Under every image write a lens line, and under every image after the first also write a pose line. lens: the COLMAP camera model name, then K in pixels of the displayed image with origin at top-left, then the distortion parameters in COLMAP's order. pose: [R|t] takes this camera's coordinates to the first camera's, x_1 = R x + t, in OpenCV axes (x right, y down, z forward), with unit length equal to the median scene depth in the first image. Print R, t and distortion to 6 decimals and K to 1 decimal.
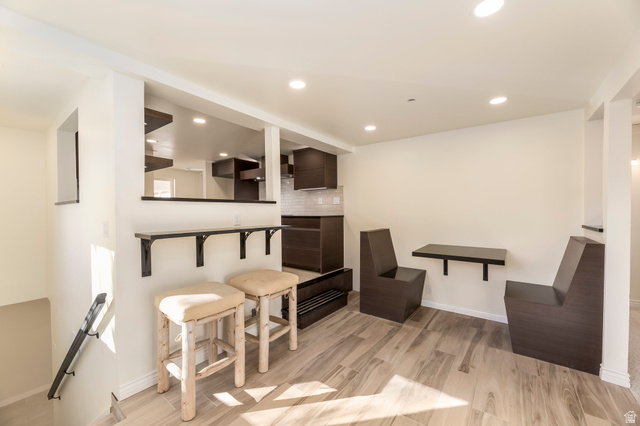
lens RADIAL K [[254.1, 0, 320.4], [0, 254.1, 213.4], [0, 0, 1]] dist [-0.002004, -0.000094]
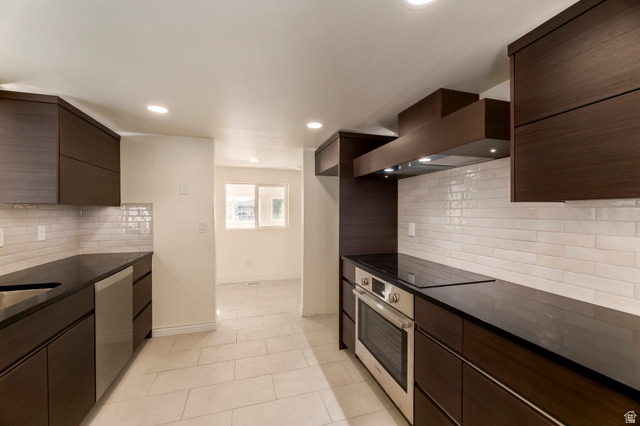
lens RADIAL K [[254.1, 0, 319.7], [0, 254.1, 212.0], [0, 0, 1]] dist [-0.002004, -0.000094]
pose [[0.814117, 0.008619, -0.580637, -0.099892], [-0.011877, 0.999928, -0.001810, -0.069611], [0.580579, 0.008370, 0.814161, 0.603042]]
